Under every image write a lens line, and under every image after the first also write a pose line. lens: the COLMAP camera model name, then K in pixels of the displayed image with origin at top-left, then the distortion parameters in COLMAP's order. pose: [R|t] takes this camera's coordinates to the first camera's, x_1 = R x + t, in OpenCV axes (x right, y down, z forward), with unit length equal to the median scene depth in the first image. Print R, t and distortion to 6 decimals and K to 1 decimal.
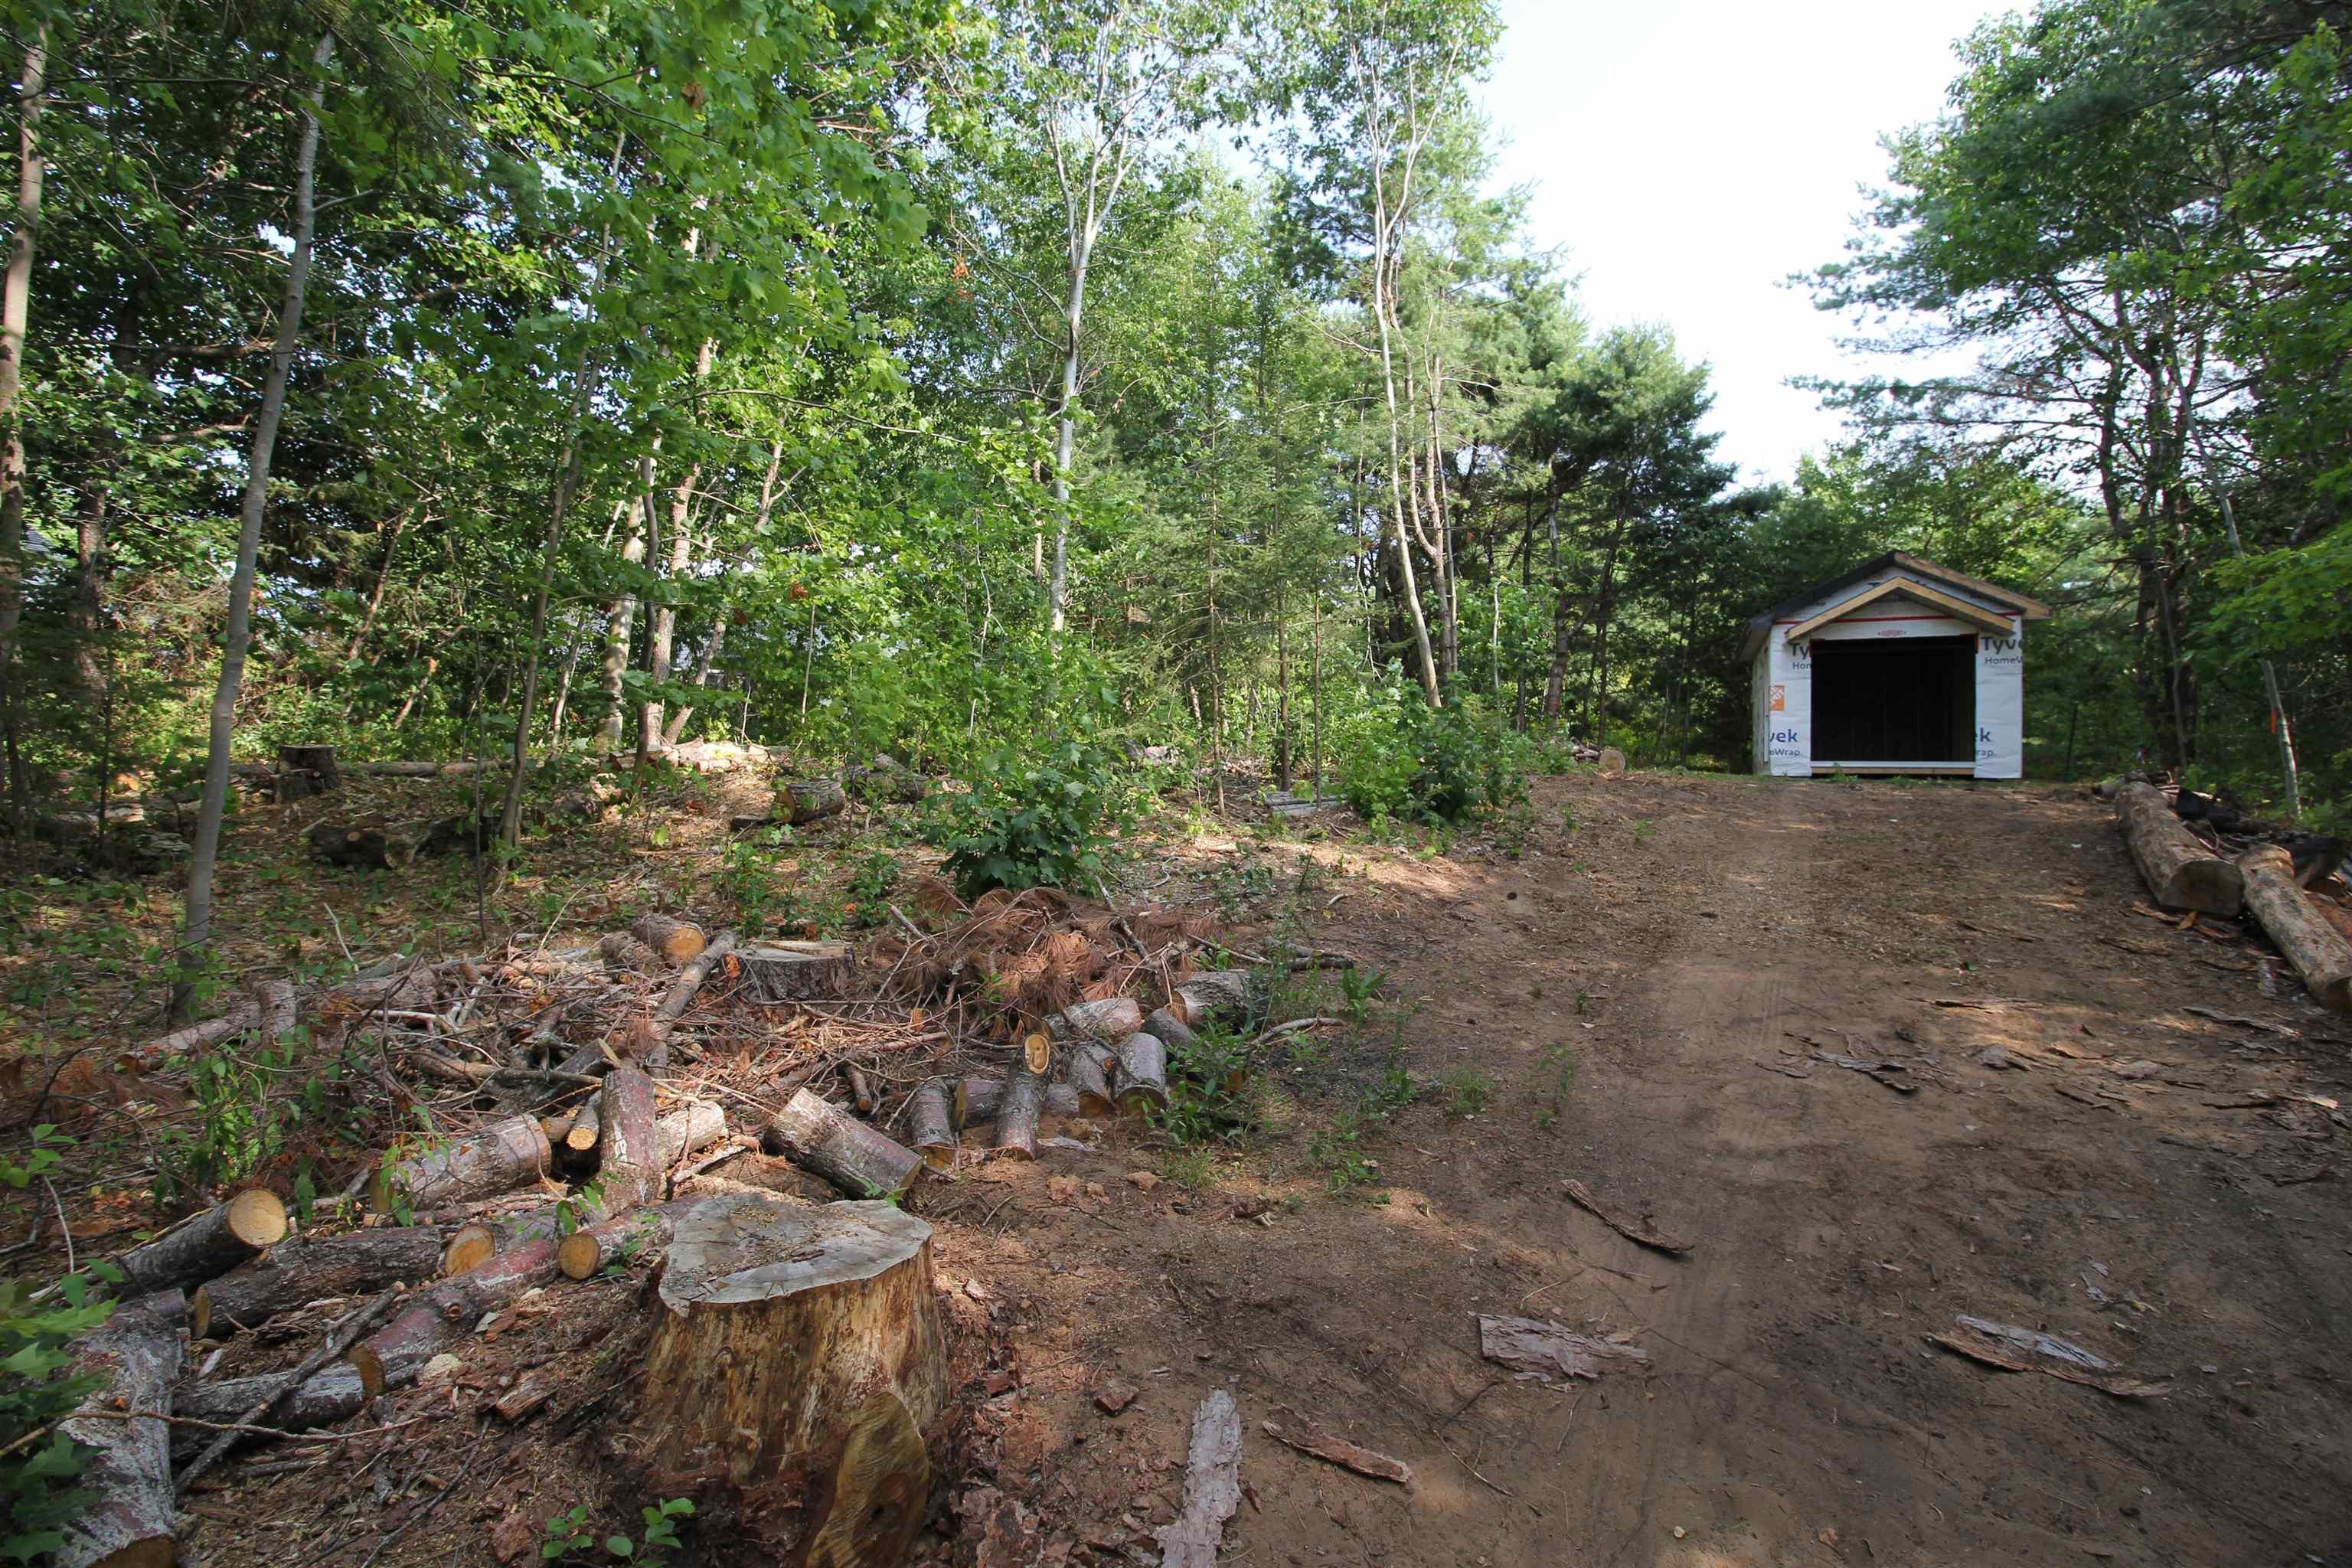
lens RADIAL K [[1083.7, 0, 1192.7], [0, 1083.7, 769.4], [0, 0, 1]] dist [-0.003445, -0.011577]
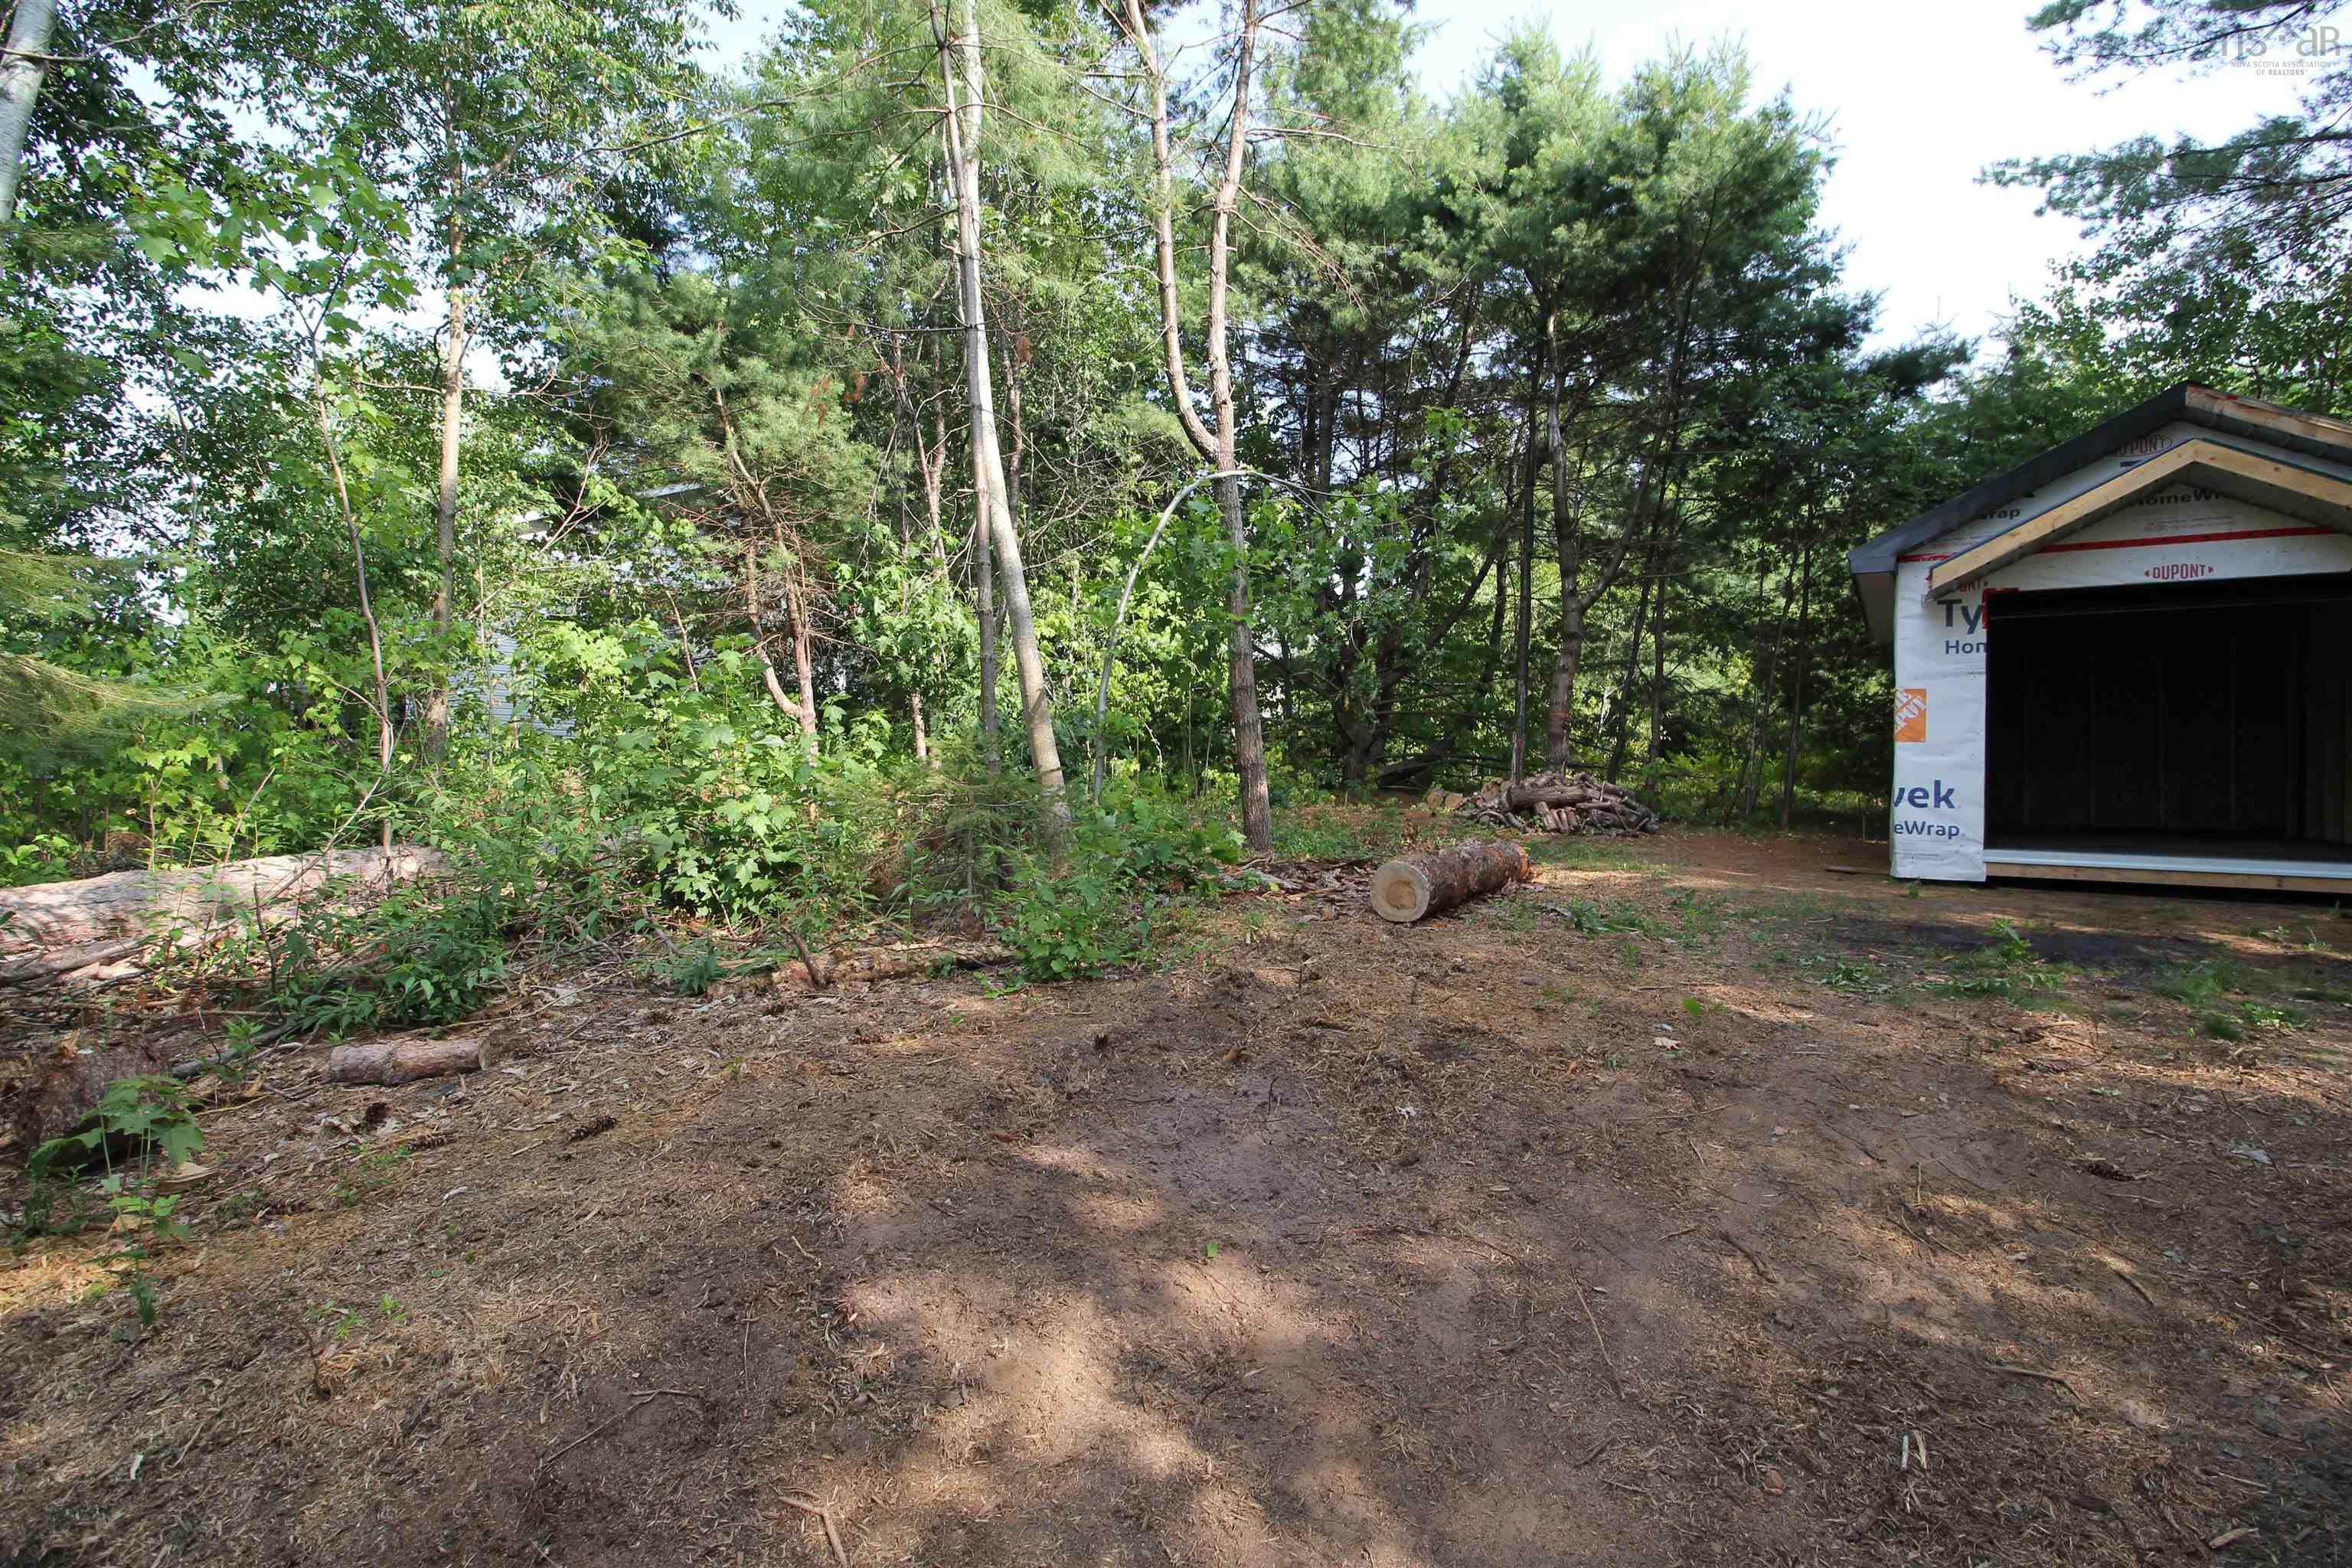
lens RADIAL K [[1083.7, 0, 1193.1], [0, 1083.7, 772.1], [0, 0, 1]] dist [-0.003445, -0.011577]
pose [[0.985754, 0.004034, -0.168142, 0.297097], [-0.002815, 0.999968, 0.007488, -0.041906], [0.168167, -0.006908, 0.985734, 0.458310]]
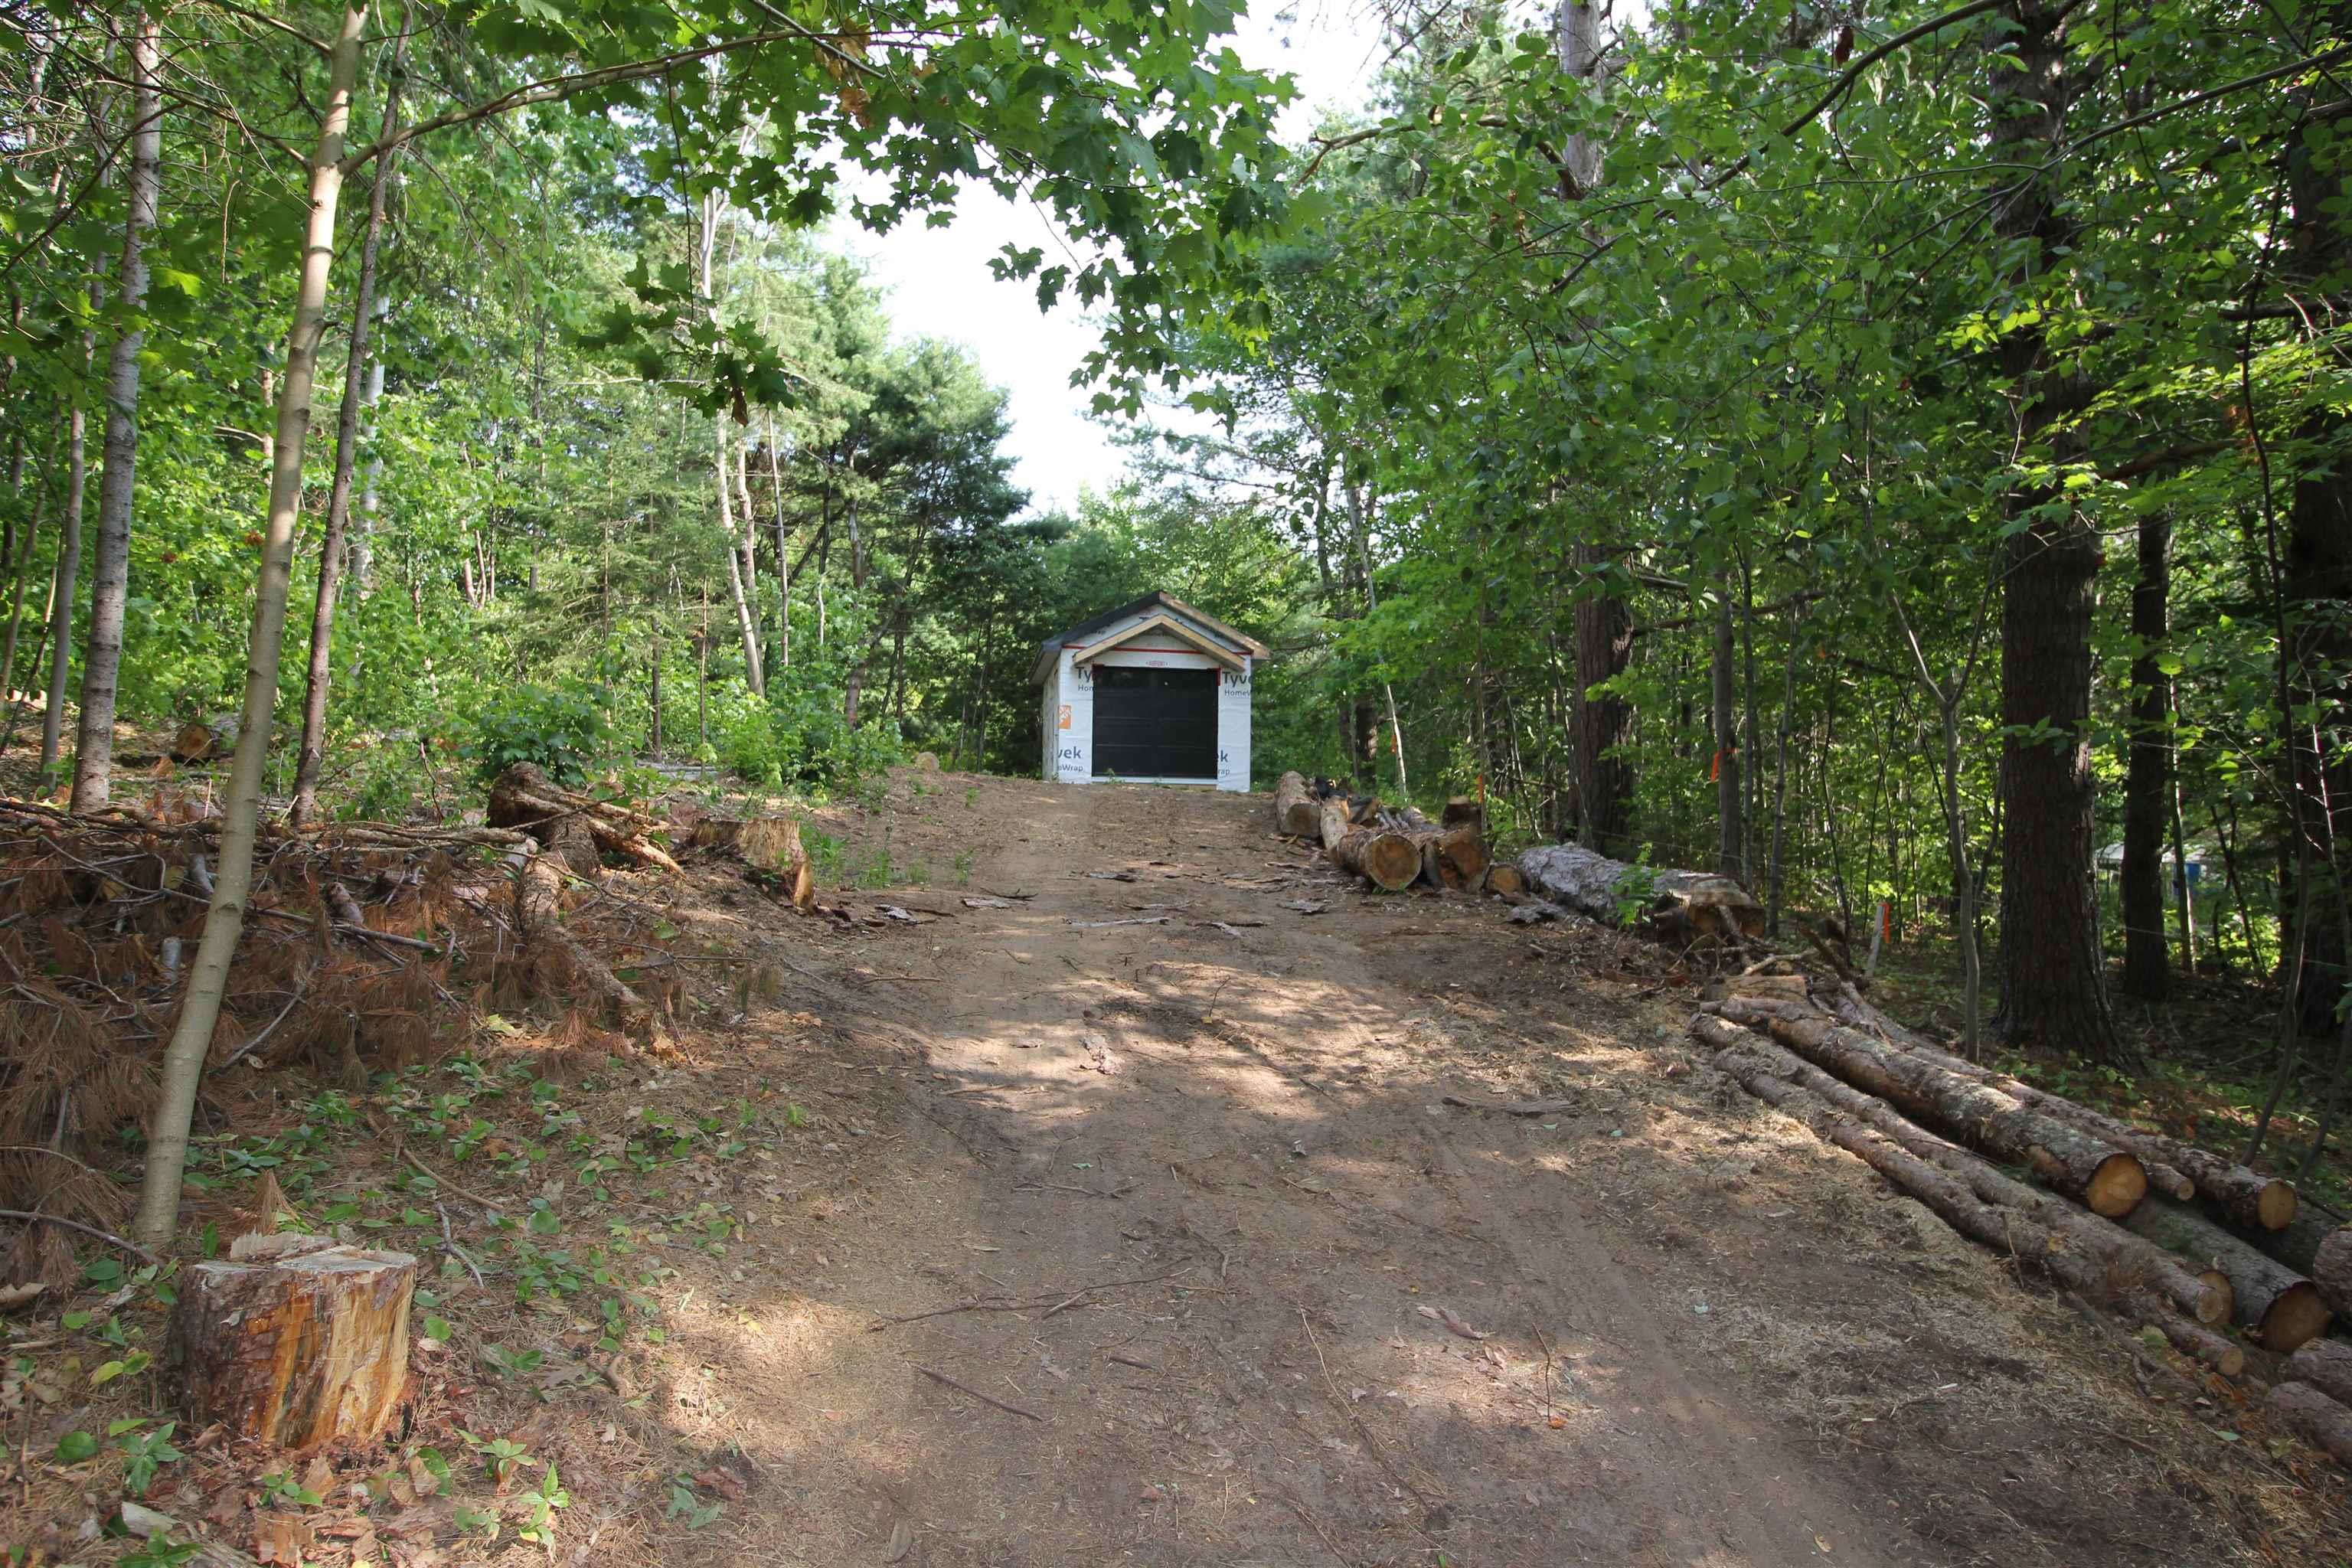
lens RADIAL K [[1486.7, 0, 1199.4], [0, 1486.7, 788.3], [0, 0, 1]] dist [-0.002396, -0.000196]
pose [[0.831978, 0.026941, 0.554155, -0.155157], [-0.010313, 0.999399, -0.033103, 0.050143], [-0.554713, 0.021826, 0.831755, -0.283450]]
